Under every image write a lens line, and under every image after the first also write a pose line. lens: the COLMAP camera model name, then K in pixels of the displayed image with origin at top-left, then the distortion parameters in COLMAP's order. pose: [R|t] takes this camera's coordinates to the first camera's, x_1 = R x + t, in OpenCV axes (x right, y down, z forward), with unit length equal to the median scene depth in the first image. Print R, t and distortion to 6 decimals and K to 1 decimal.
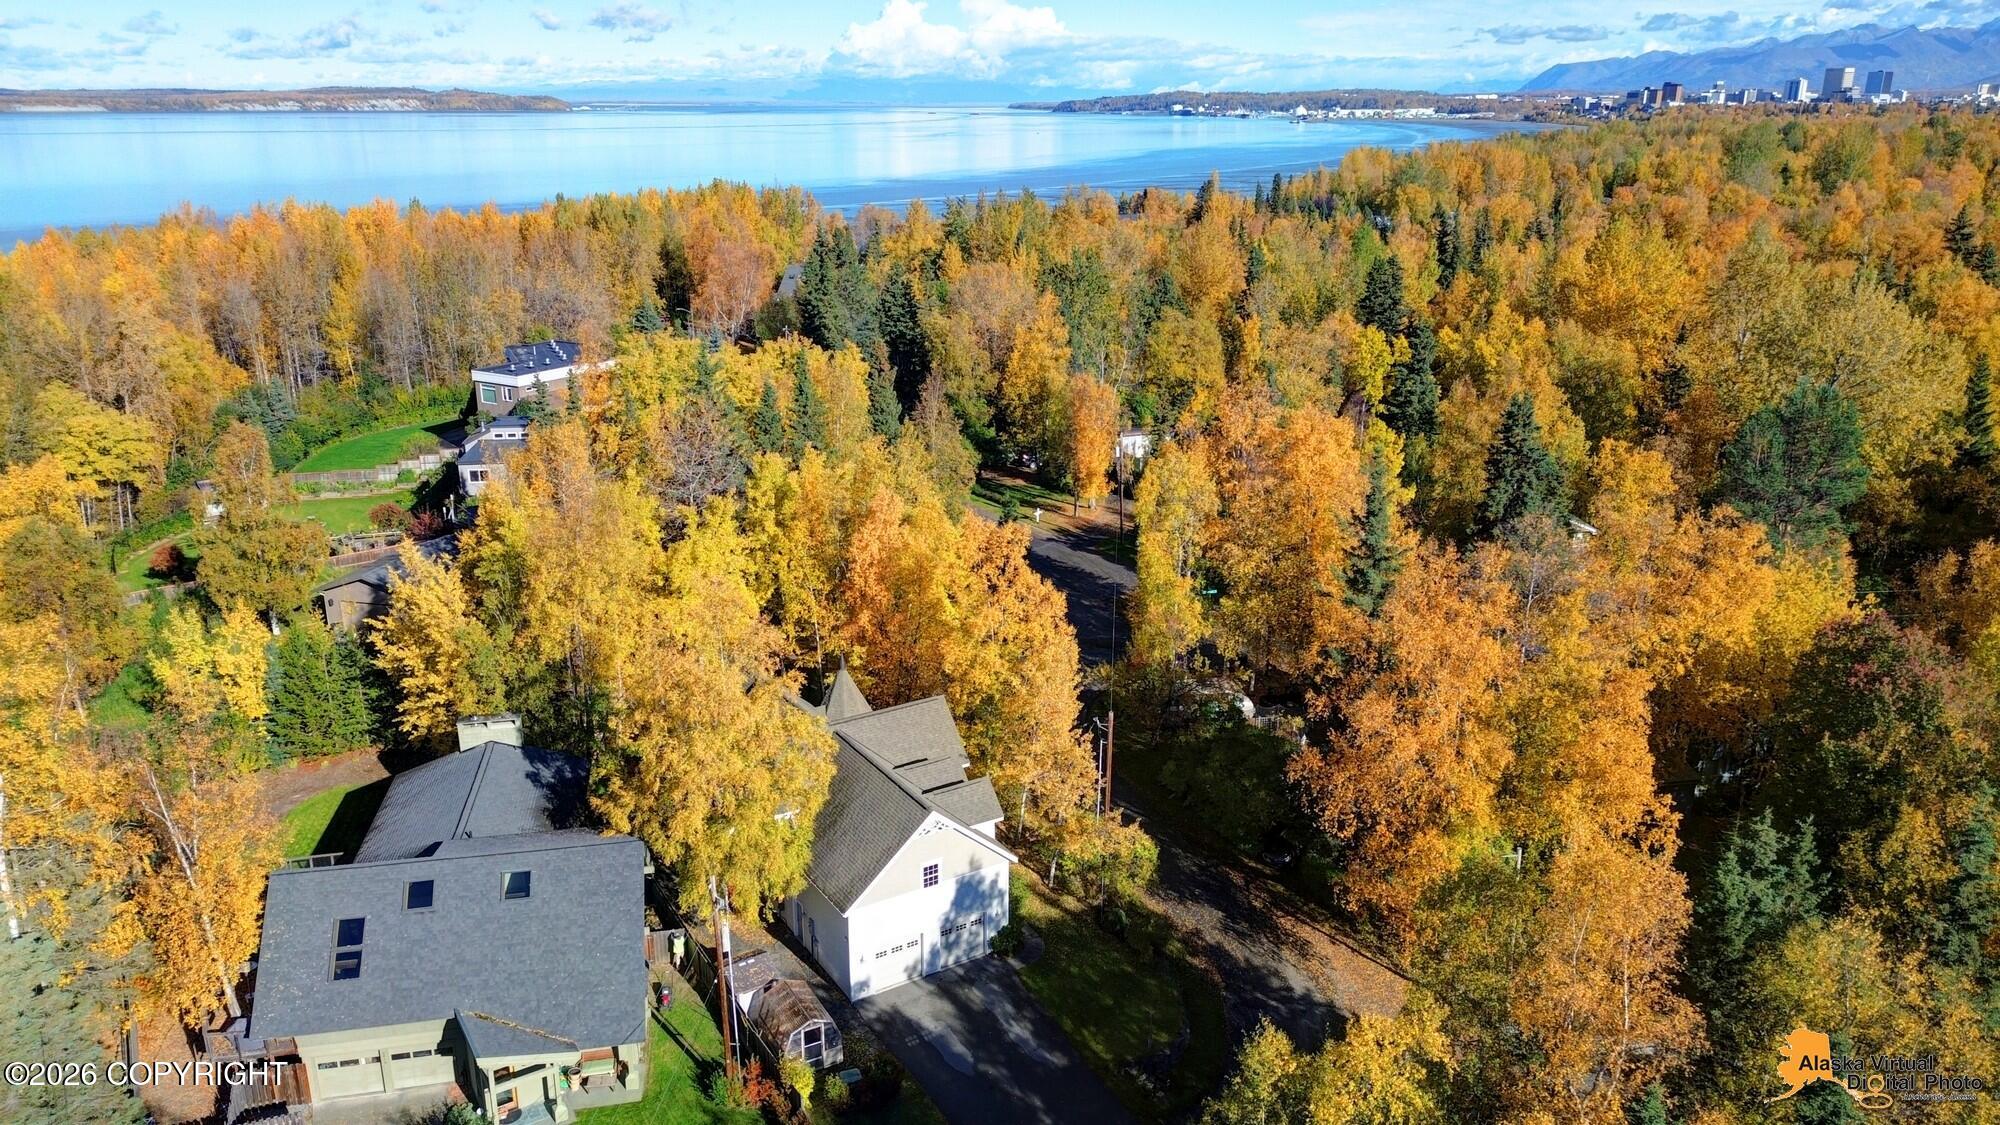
lens RADIAL K [[1428.1, 0, 975.7], [0, 1428.1, 533.3], [0, 0, 1]] dist [0.086639, -0.077655]
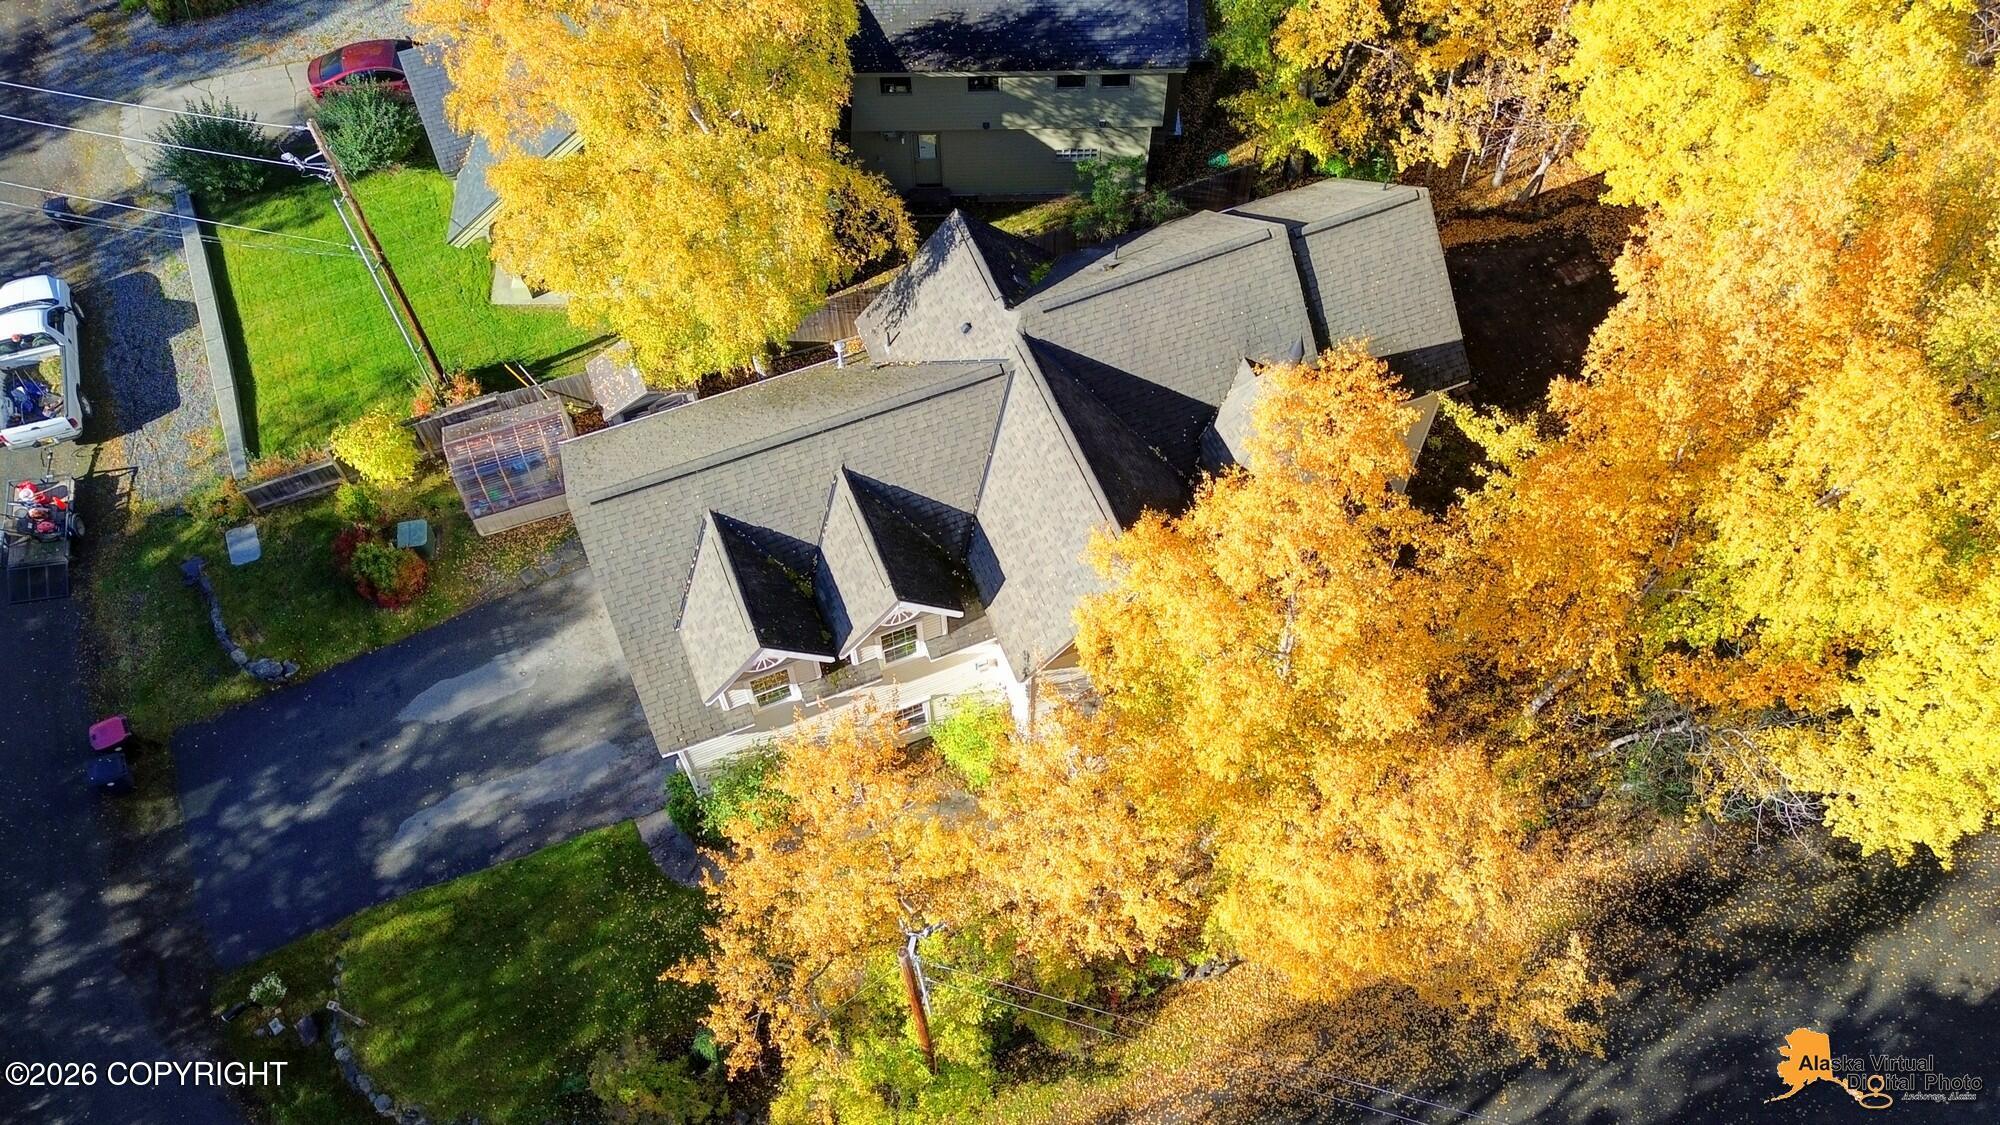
lens RADIAL K [[1554.0, 0, 983.2], [0, 1554.0, 593.8], [0, 0, 1]] dist [0.063698, -0.052615]
pose [[-0.148427, 0.864021, -0.481078, 0.215527], [-0.279398, 0.430009, 0.858504, -0.264345], [0.948634, 0.261838, 0.177581, 1.005166]]
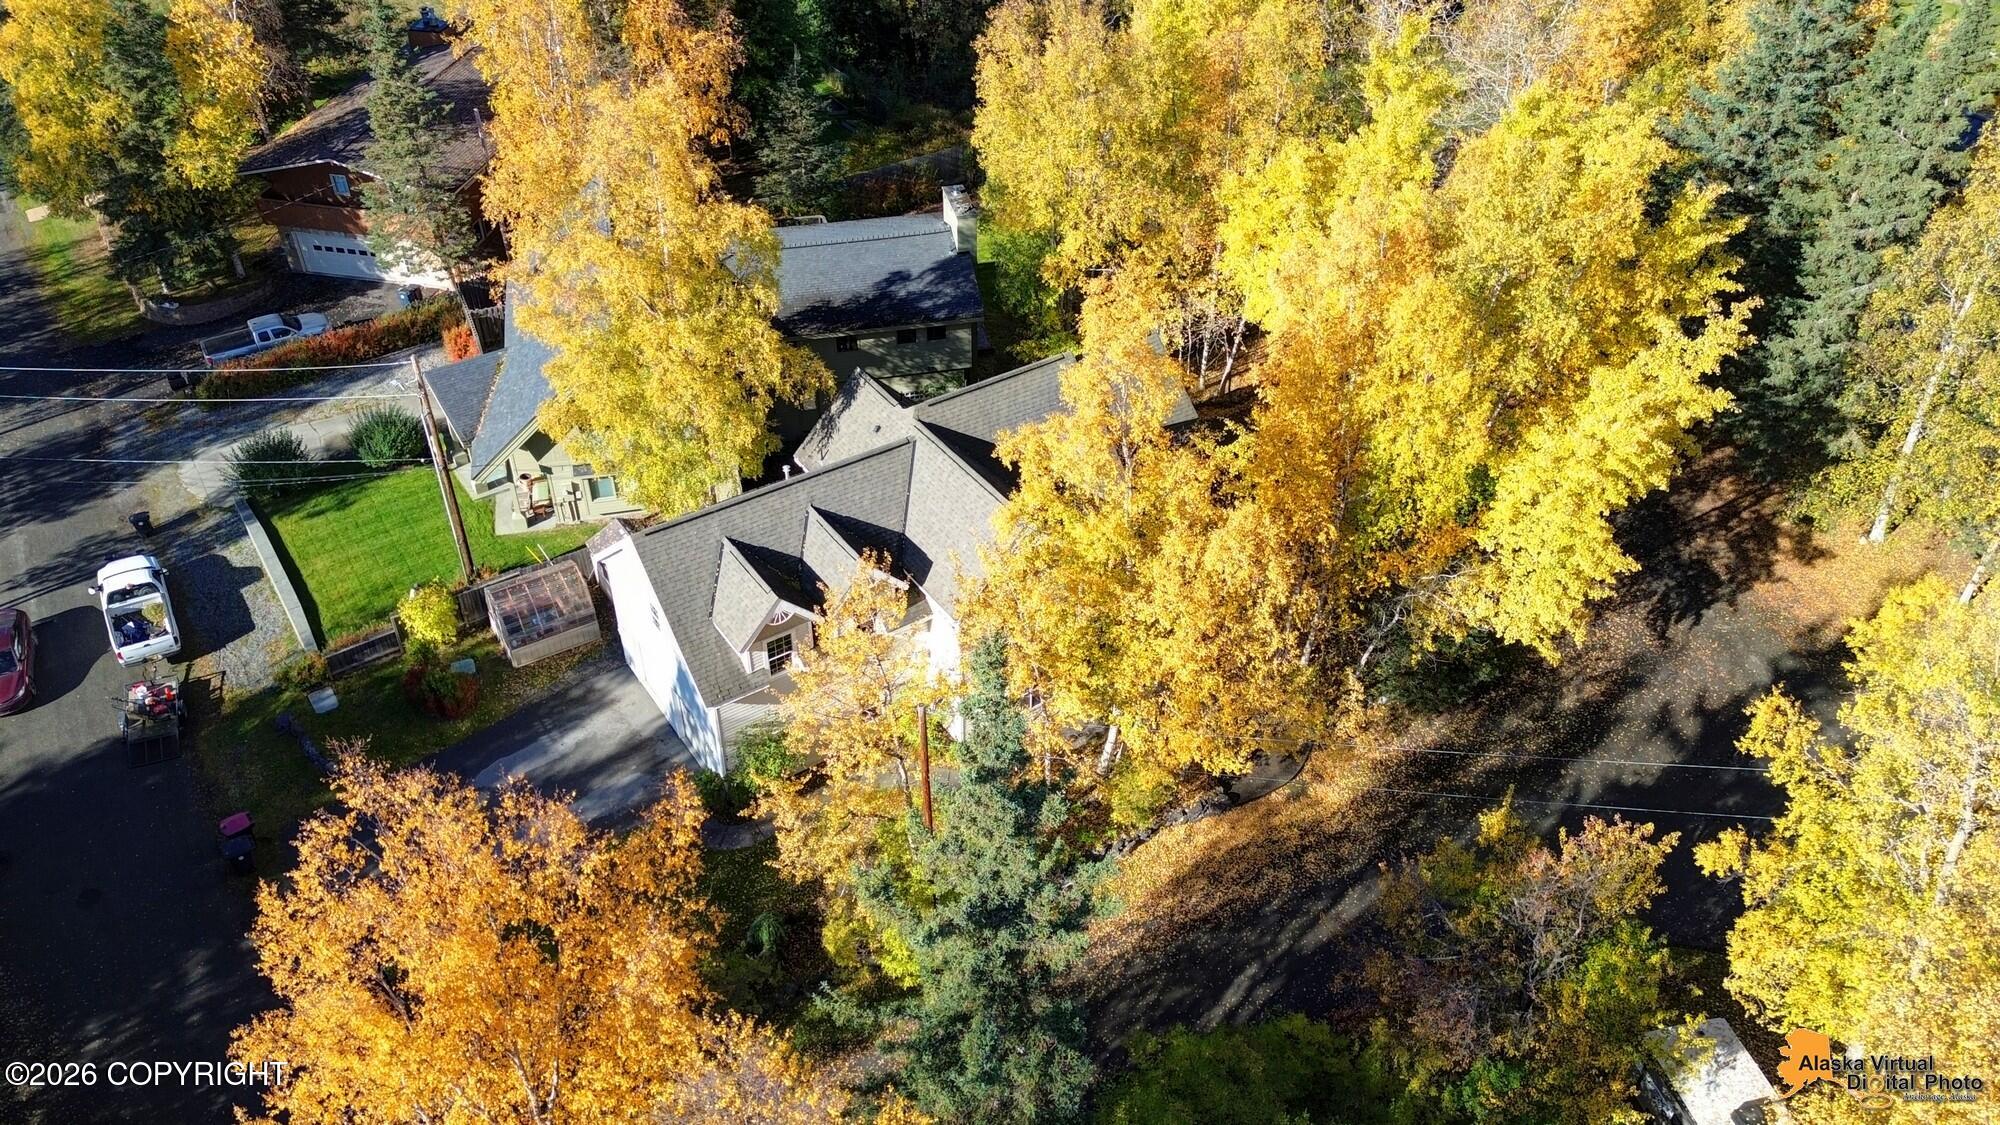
lens RADIAL K [[1574.2, 0, 966.3], [0, 1574.2, 524.2], [0, 0, 1]] dist [0.072561, -0.052713]
pose [[0.040651, 0.607995, -0.792899, 0.551694], [-0.285196, 0.767603, 0.573976, -0.280296], [0.957607, 0.202799, 0.204601, 0.959182]]
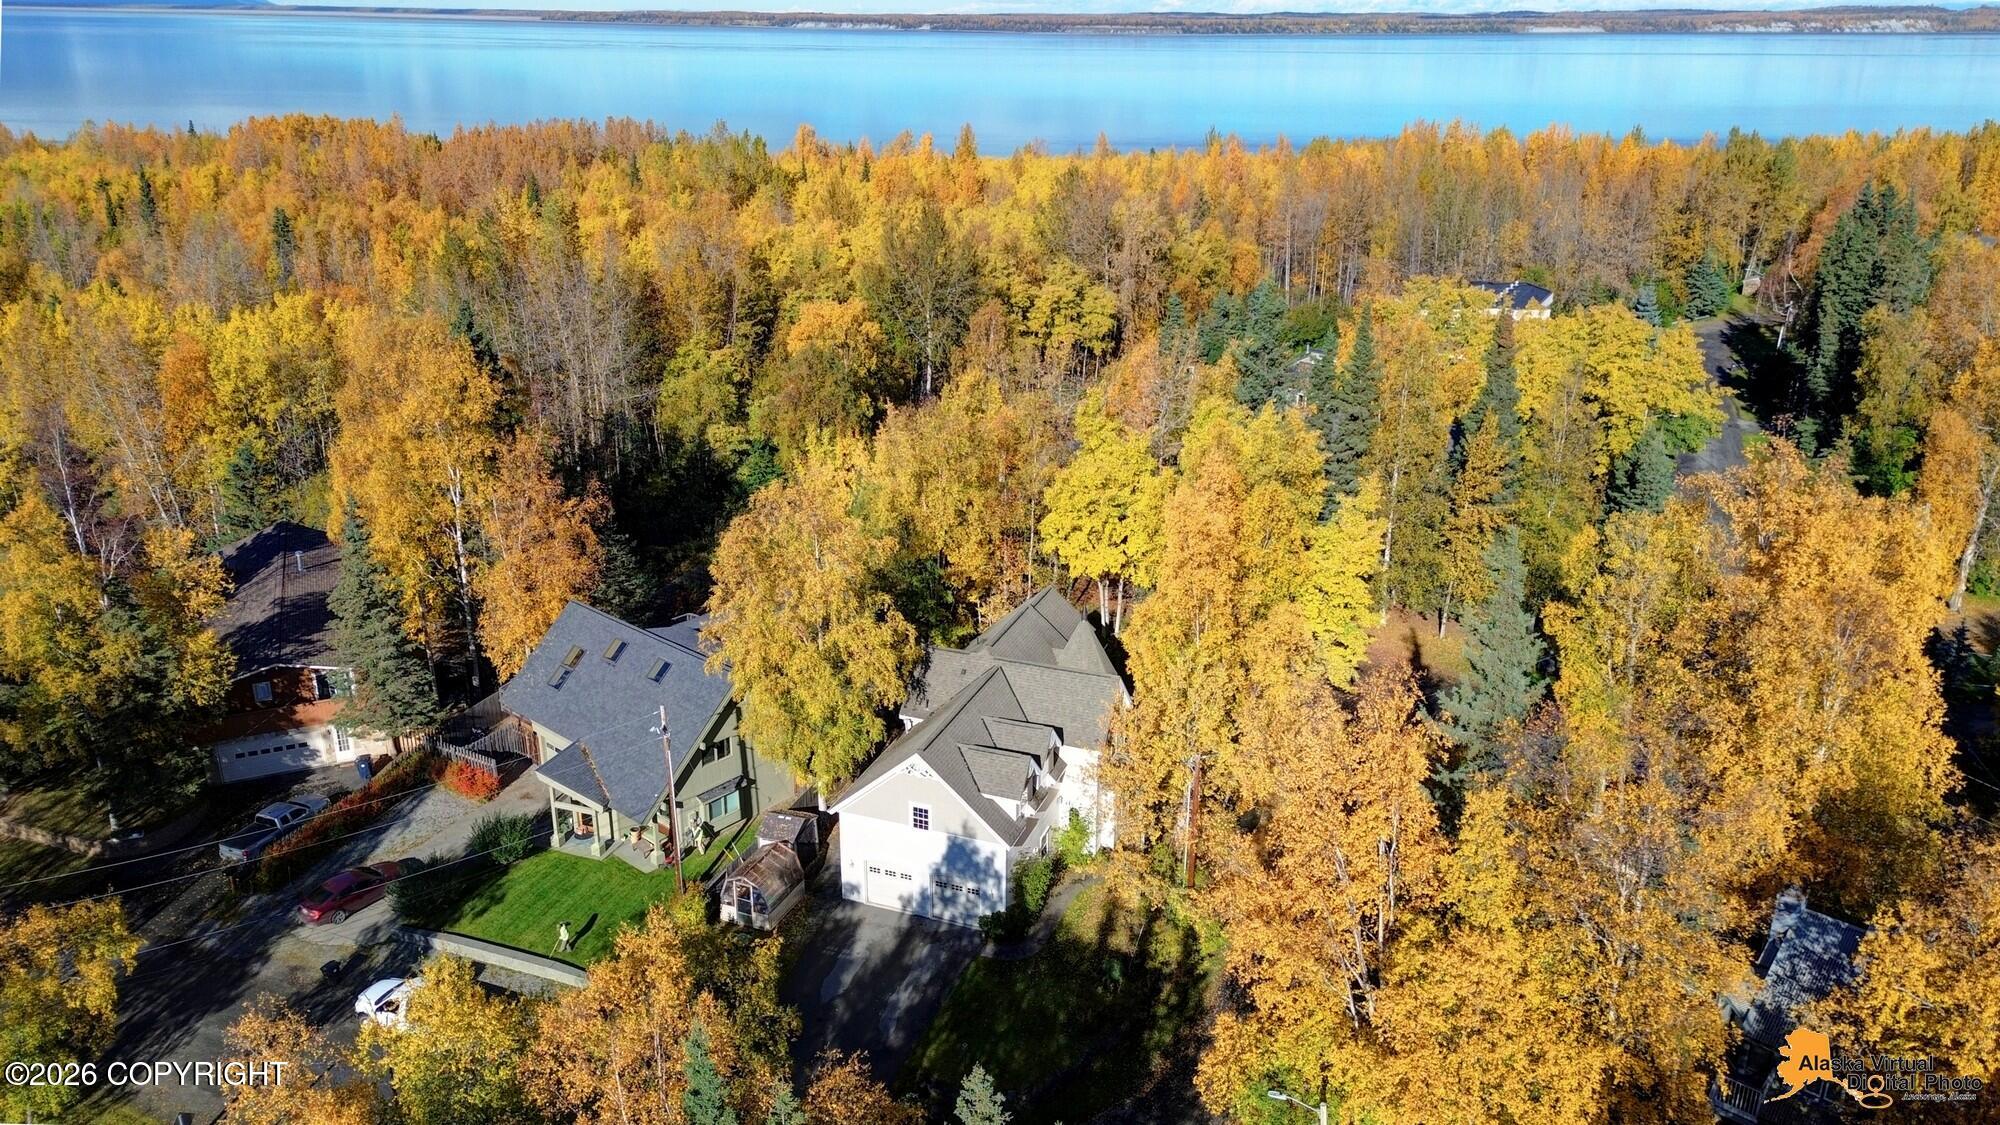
lens RADIAL K [[1470.2, 0, 988.9], [0, 1470.2, 456.8], [0, 0, 1]] dist [0.080458, -0.086290]
pose [[0.622262, 0.230169, -0.748206, 0.698522], [-0.234193, 0.966758, 0.102630, -0.120462], [0.746957, 0.111362, 0.655480, 0.324359]]
